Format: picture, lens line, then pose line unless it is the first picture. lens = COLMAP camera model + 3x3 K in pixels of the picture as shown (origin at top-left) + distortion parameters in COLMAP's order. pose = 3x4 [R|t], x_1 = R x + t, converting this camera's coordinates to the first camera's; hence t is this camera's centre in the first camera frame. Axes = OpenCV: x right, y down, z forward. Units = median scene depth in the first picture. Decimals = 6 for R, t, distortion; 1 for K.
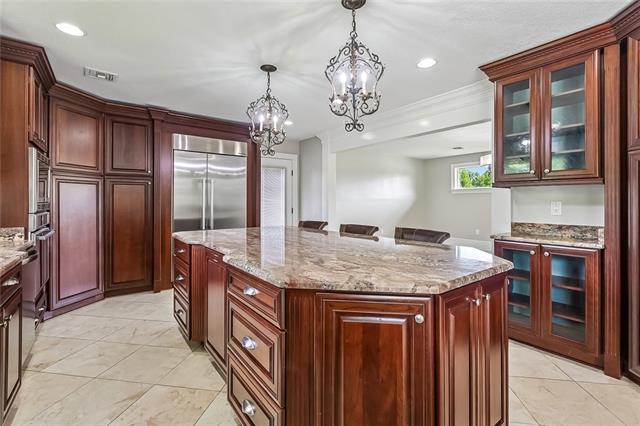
lens RADIAL K [[291.8, 0, 326.7], [0, 291.8, 203.3], [0, 0, 1]] dist [0.001115, -0.000325]
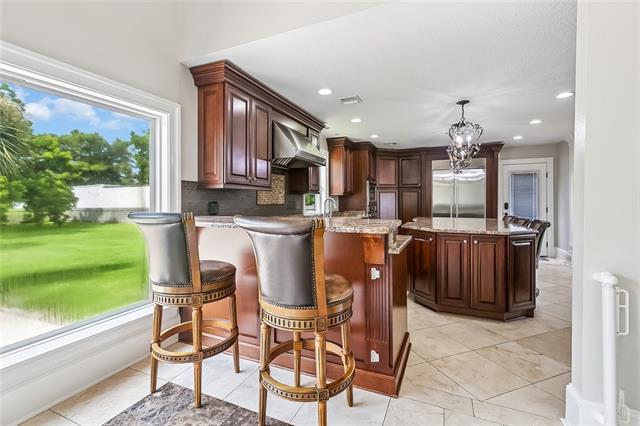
lens RADIAL K [[291.8, 0, 318.0], [0, 291.8, 207.2], [0, 0, 1]] dist [0.001115, -0.000325]
pose [[0.496725, 0.018291, -0.867715, 0.709988], [-0.008711, 0.999833, 0.016090, 0.004774], [0.867864, -0.000433, 0.496801, -0.457462]]
